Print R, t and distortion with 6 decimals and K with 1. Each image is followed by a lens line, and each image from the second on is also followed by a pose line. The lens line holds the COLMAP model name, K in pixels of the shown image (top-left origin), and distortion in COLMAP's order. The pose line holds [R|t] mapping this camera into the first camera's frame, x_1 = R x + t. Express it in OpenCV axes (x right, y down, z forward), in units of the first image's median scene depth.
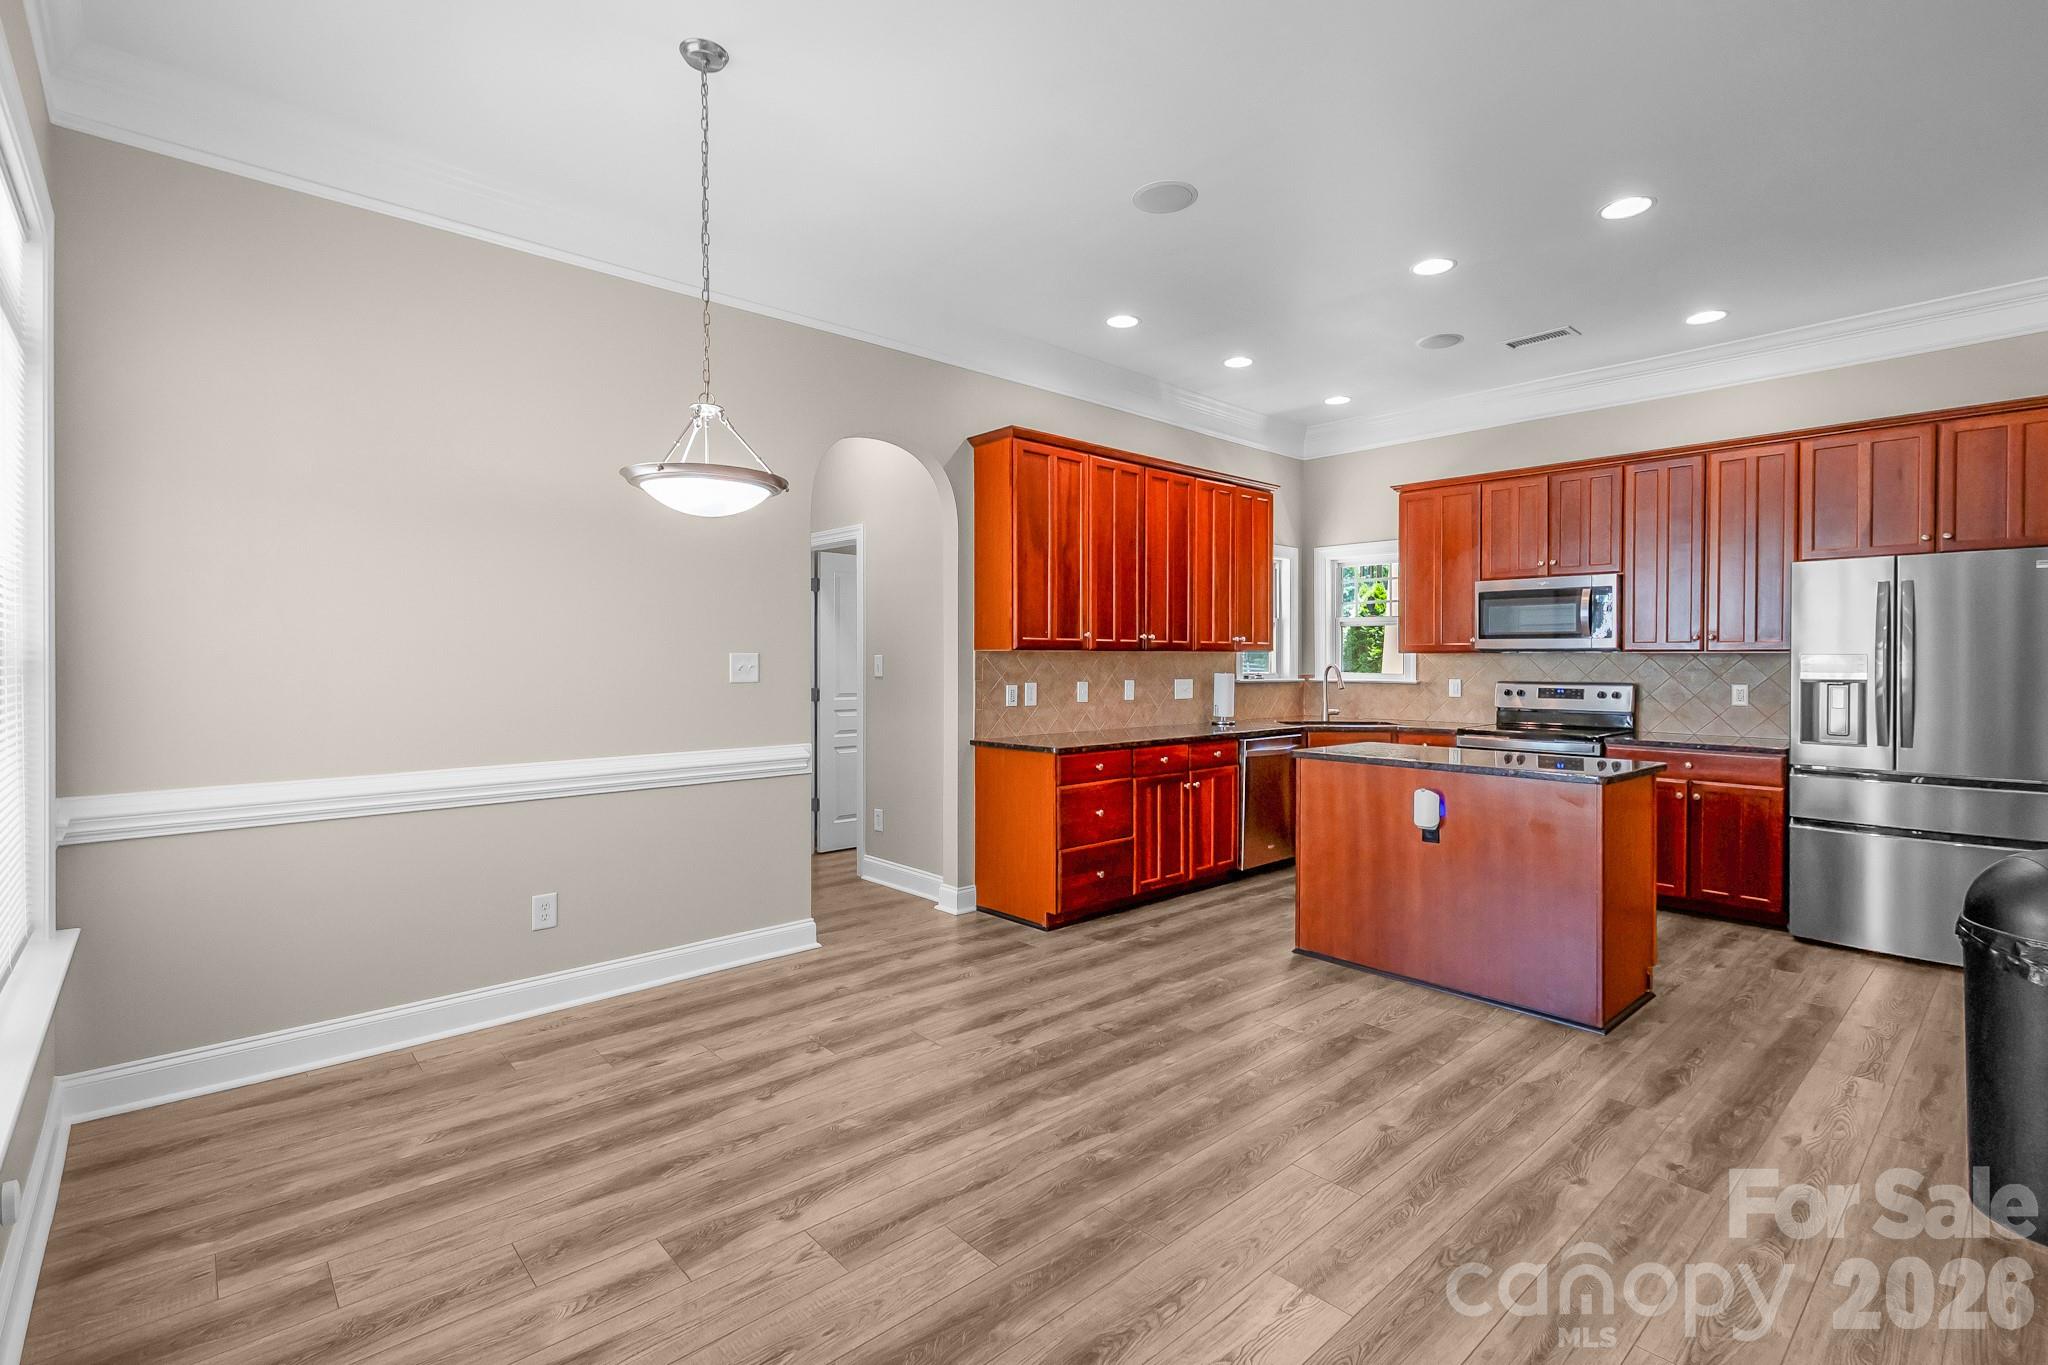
lens RADIAL K [[925.4, 0, 1031.8], [0, 925.4, 666.1], [0, 0, 1]] dist [0.011898, -0.005501]
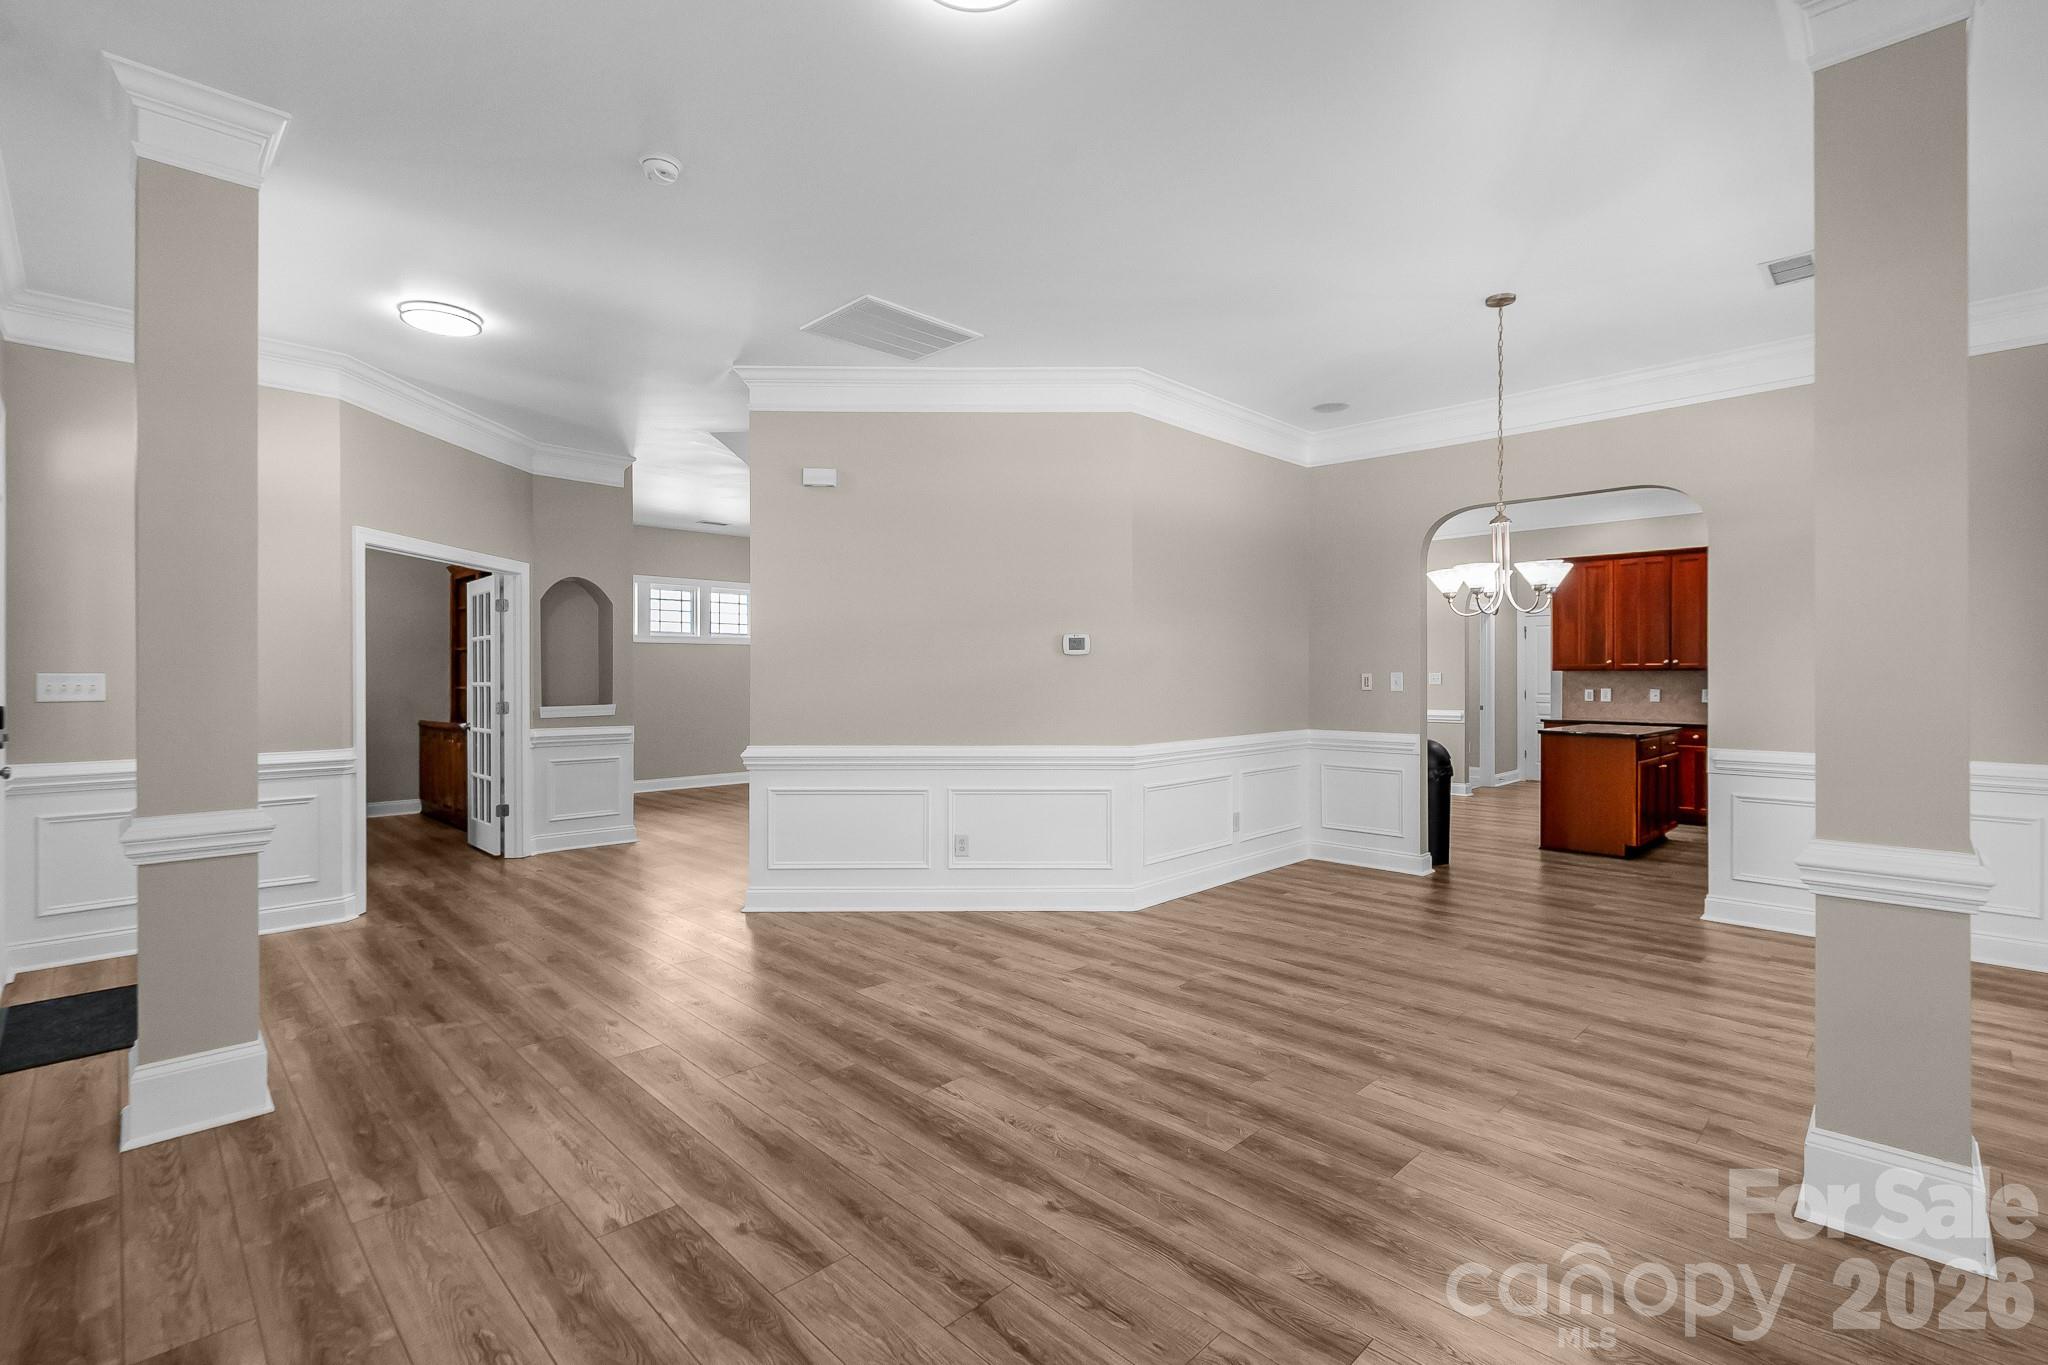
lens RADIAL K [[933.8, 0, 1035.4], [0, 933.8, 680.7], [0, 0, 1]] dist [0.003732, -0.000132]
pose [[0.044594, 0.005078, -0.998992, 1.946458], [-0.005844, 0.999971, 0.004822, 0.000509], [0.998988, 0.005623, 0.044623, -0.192628]]
